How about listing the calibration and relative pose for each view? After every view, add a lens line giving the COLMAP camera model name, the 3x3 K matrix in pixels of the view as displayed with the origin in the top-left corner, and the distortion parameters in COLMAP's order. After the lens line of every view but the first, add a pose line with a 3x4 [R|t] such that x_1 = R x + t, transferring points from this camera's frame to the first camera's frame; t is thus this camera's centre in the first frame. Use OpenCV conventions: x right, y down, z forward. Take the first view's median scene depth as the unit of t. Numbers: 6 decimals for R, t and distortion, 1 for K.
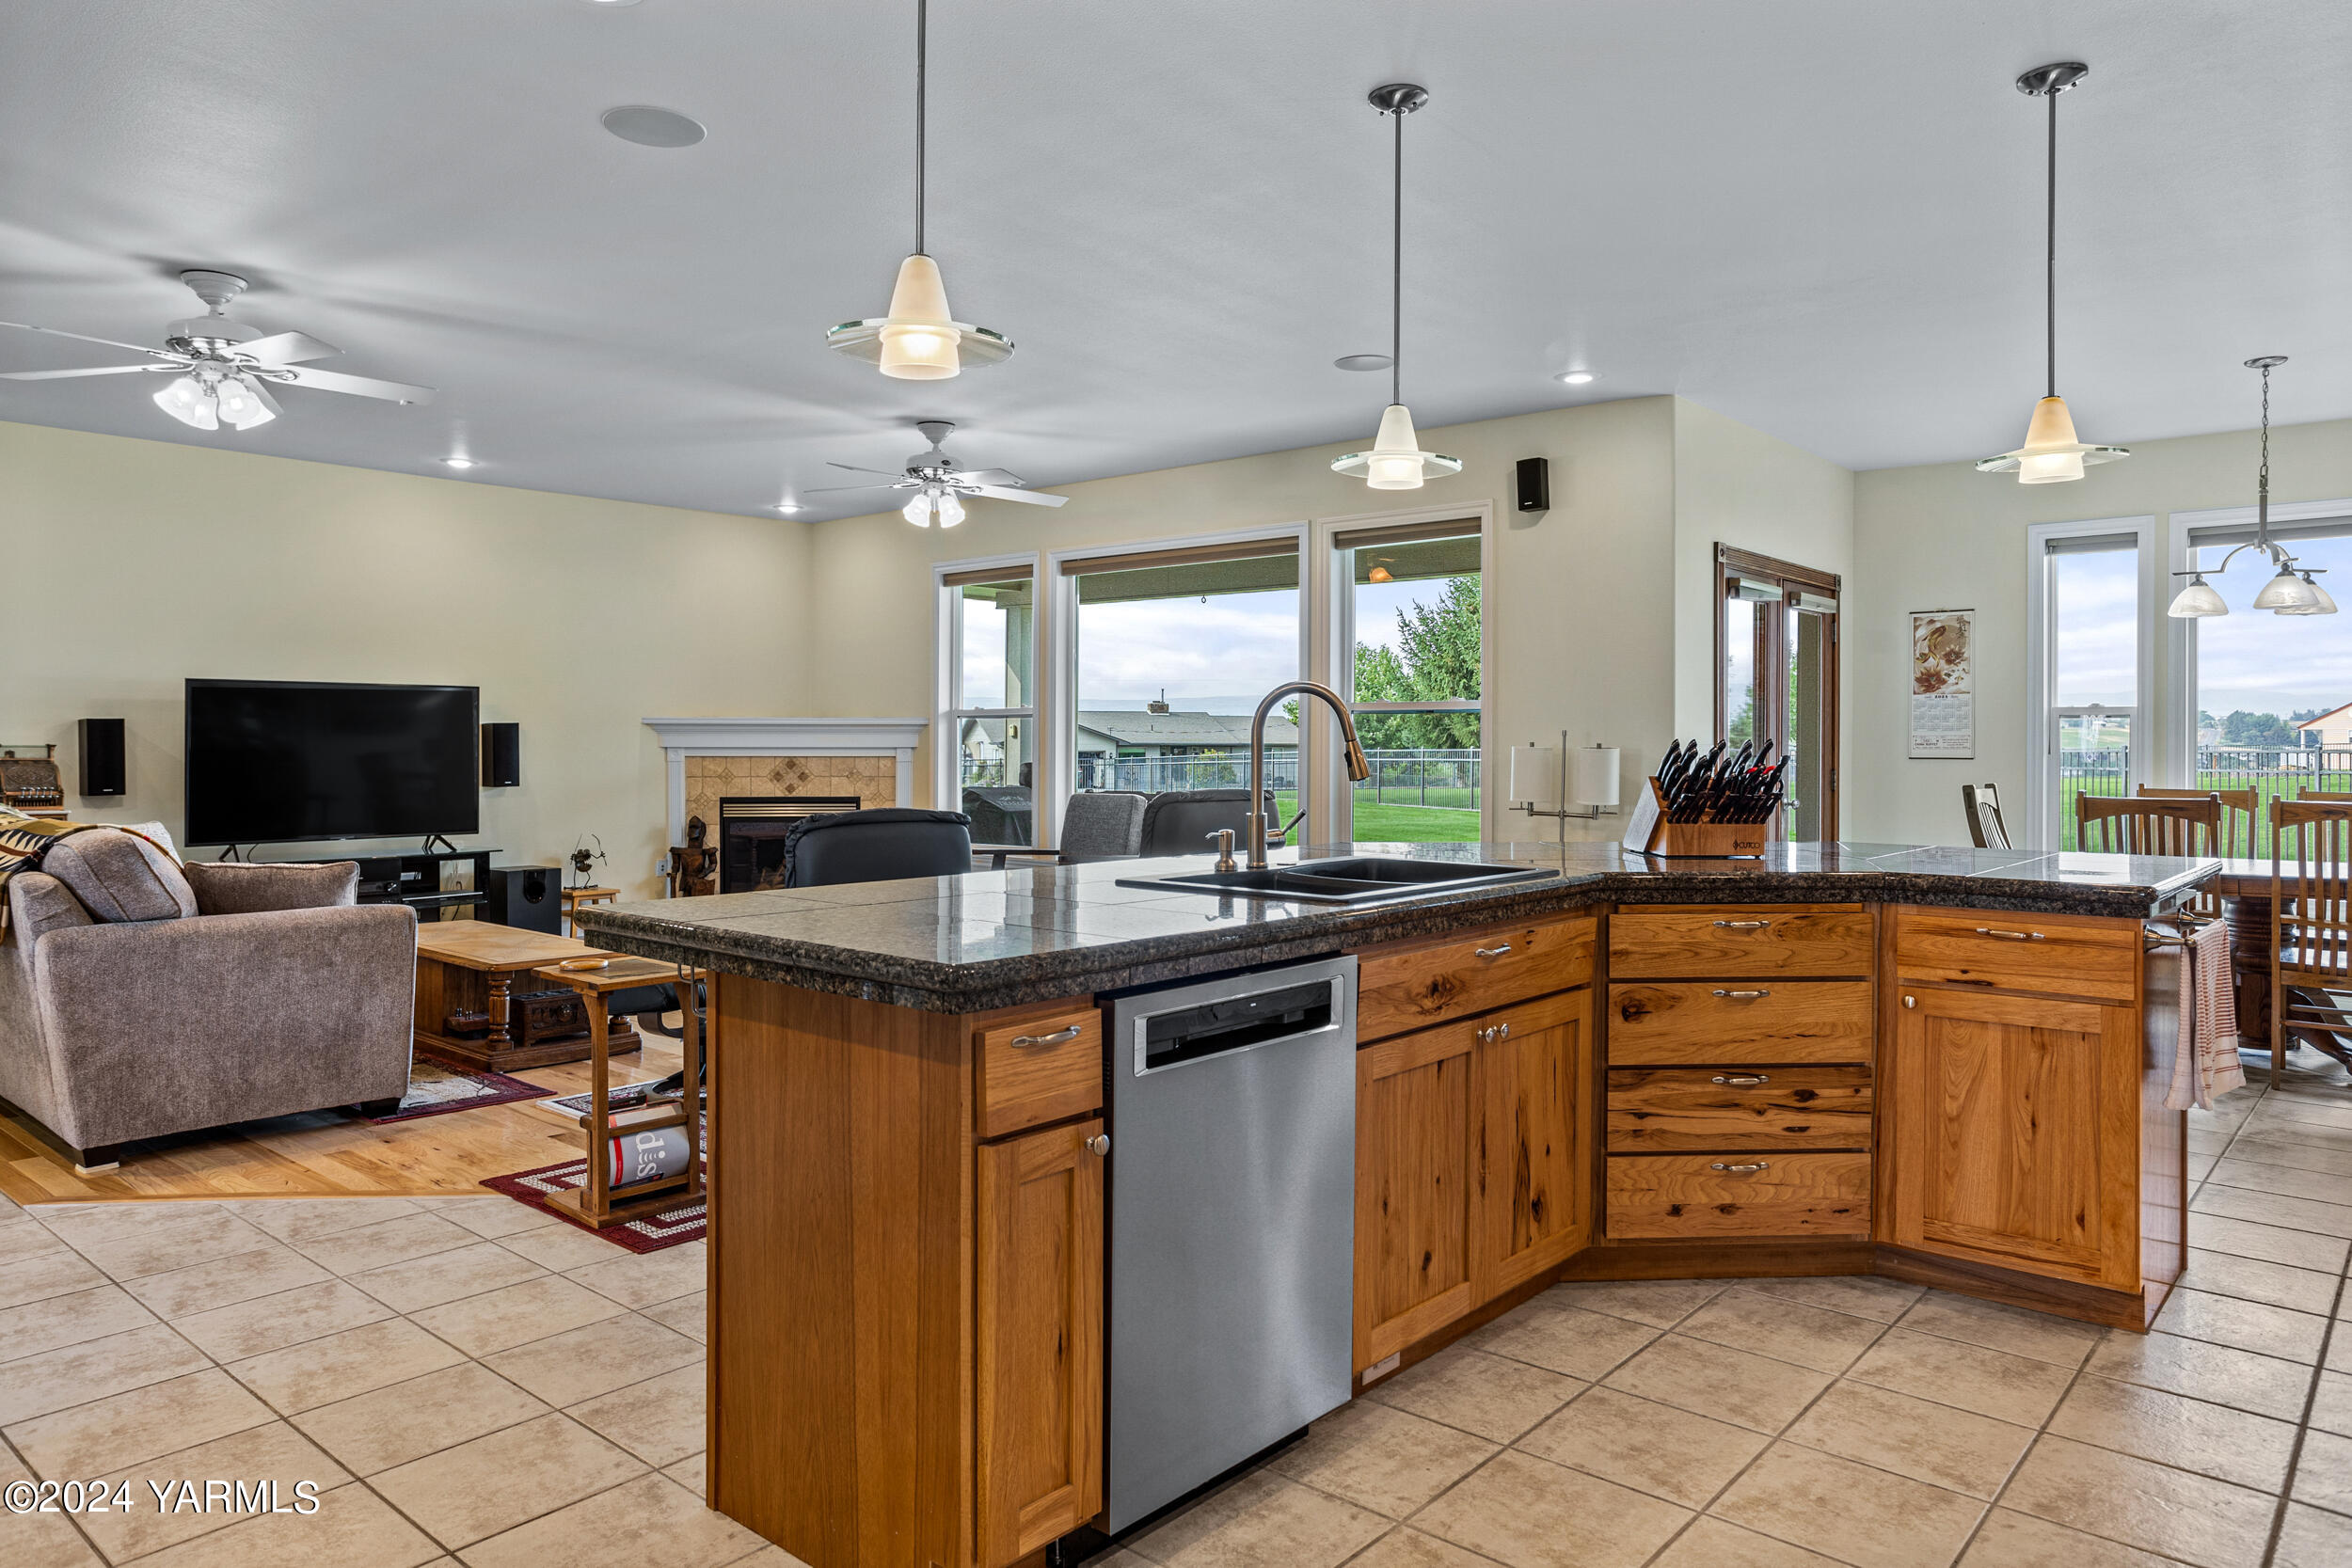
lens RADIAL K [[1509.1, 0, 1077.2], [0, 1509.1, 760.1], [0, 0, 1]] dist [0.018734, 0.016333]
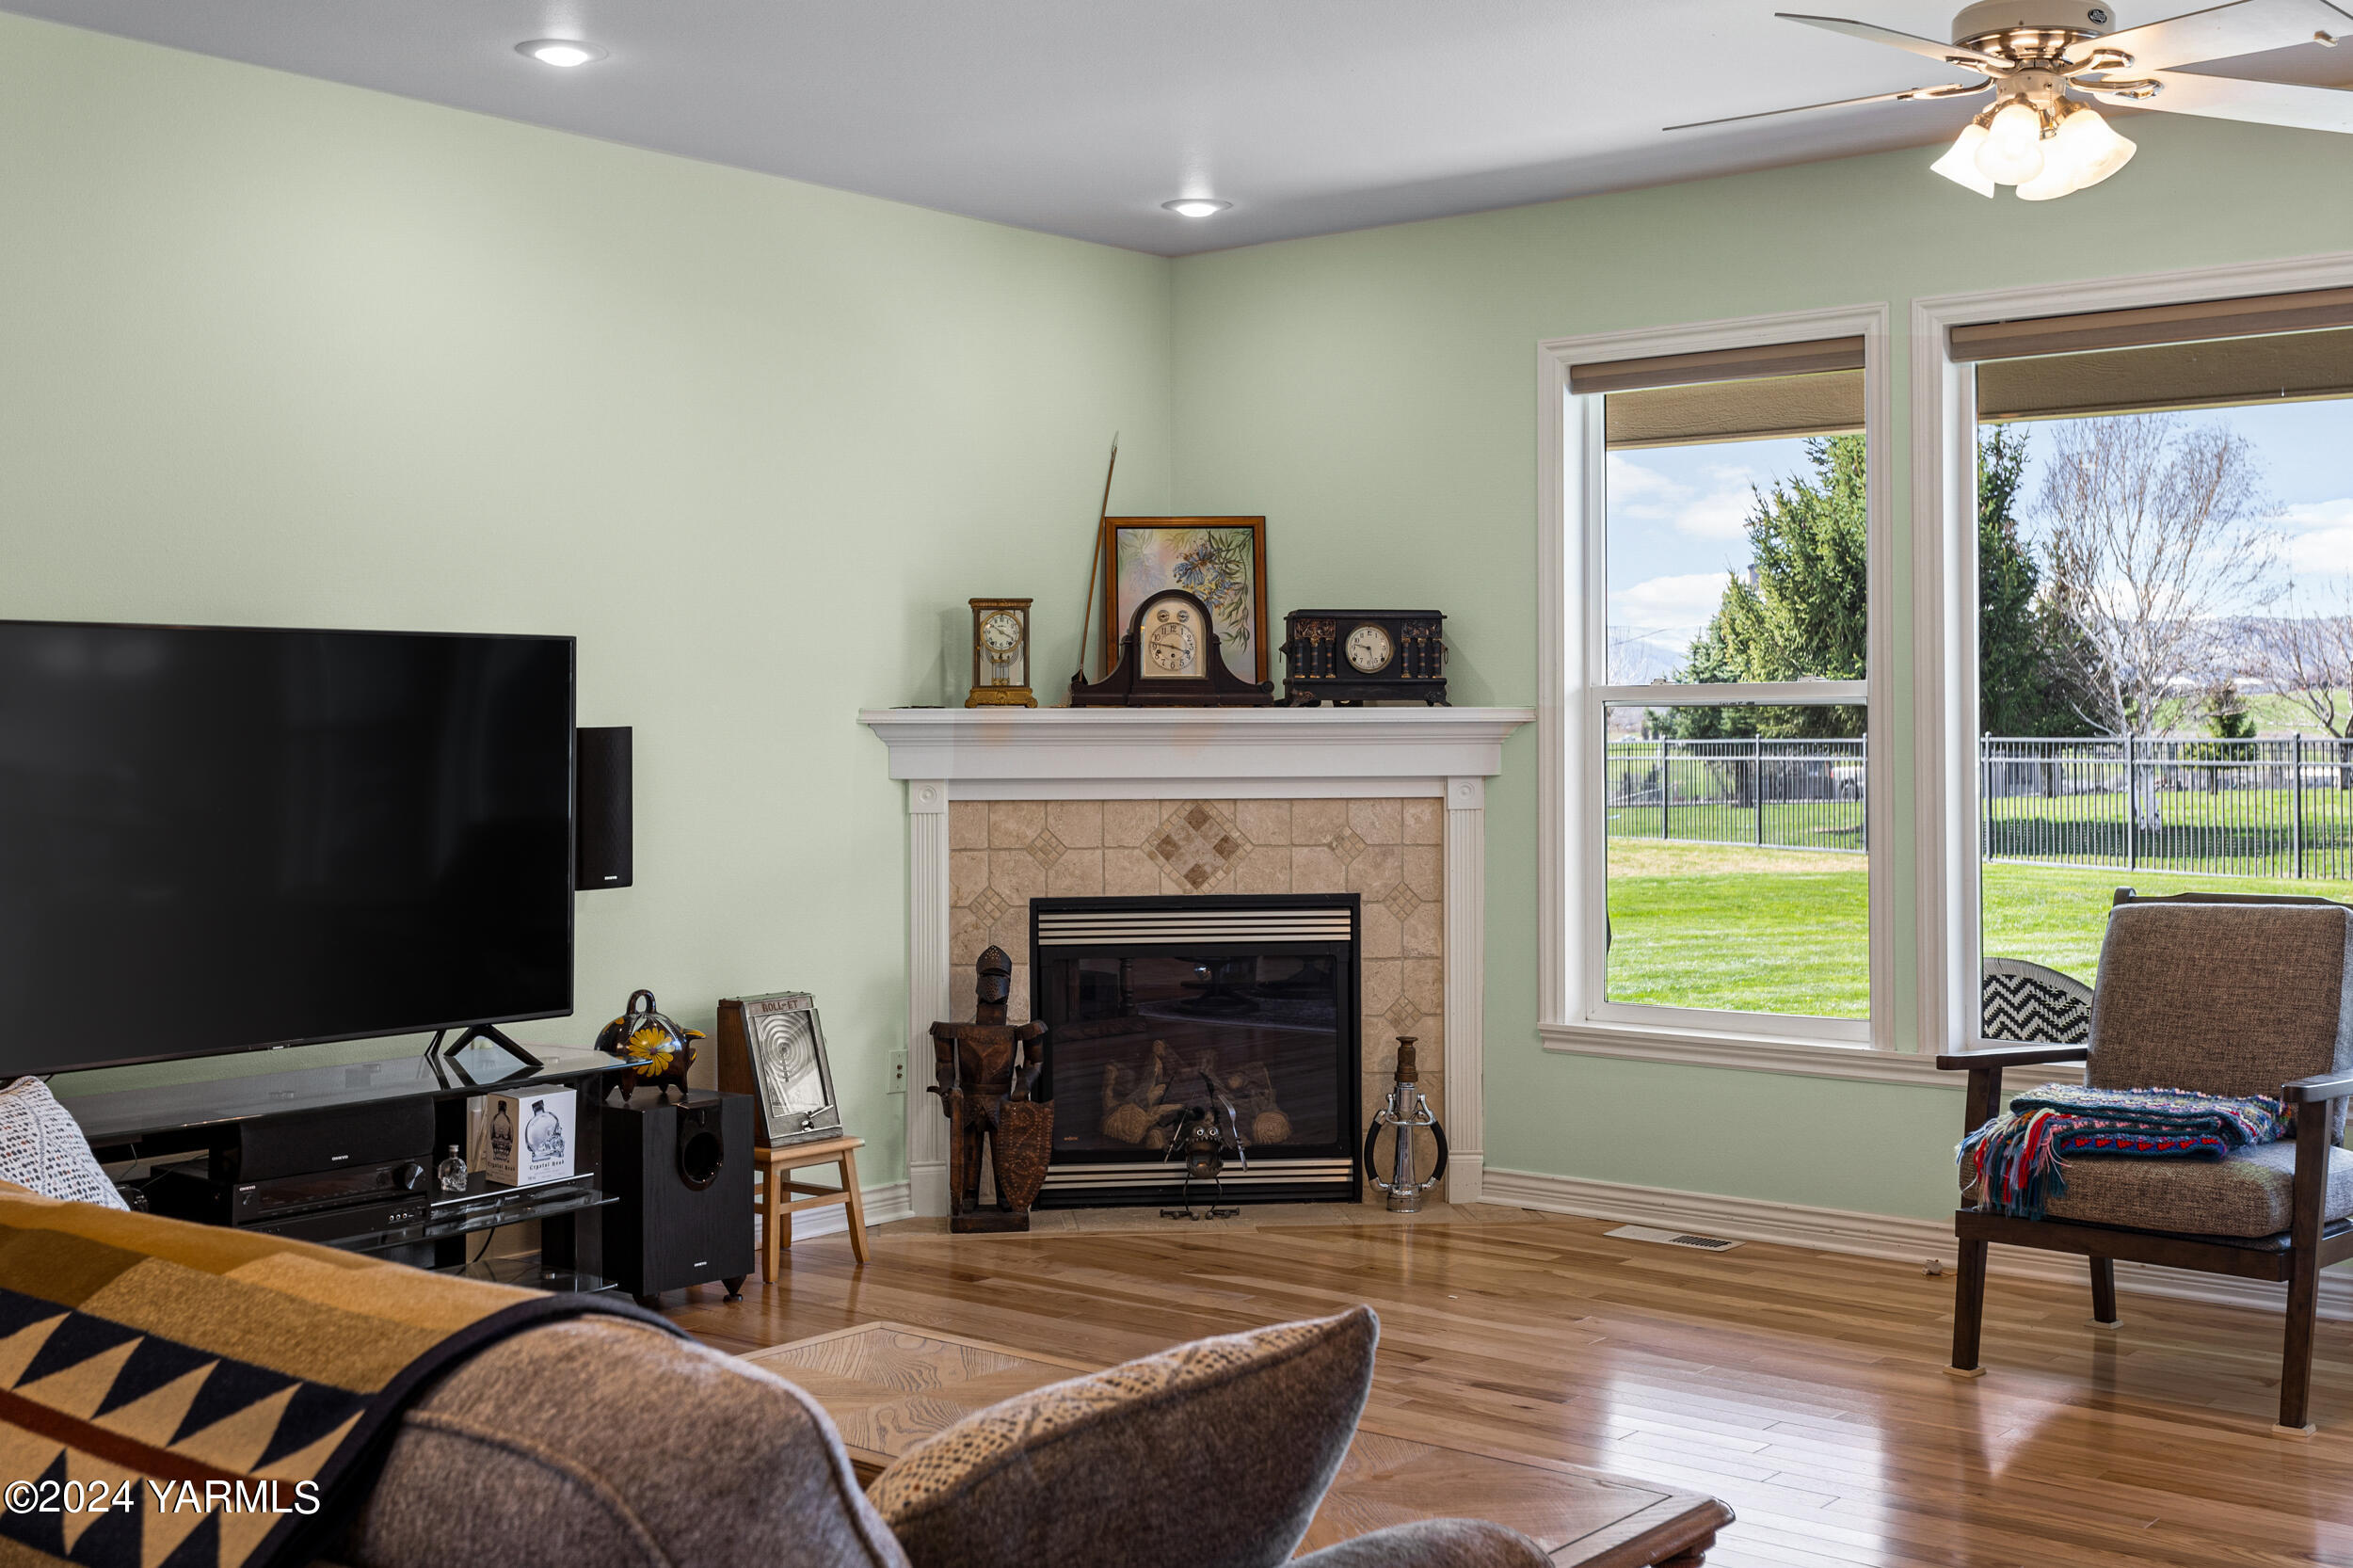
lens RADIAL K [[2634.7, 0, 1130.3], [0, 2634.7, 668.8], [0, 0, 1]] dist [0.026392, 0.000000]
pose [[0.998404, -0.004286, 0.056311, -0.317760], [0.006181, 0.999419, -0.033513, -0.018082], [-0.056135, 0.033808, 0.997851, 0.344979]]
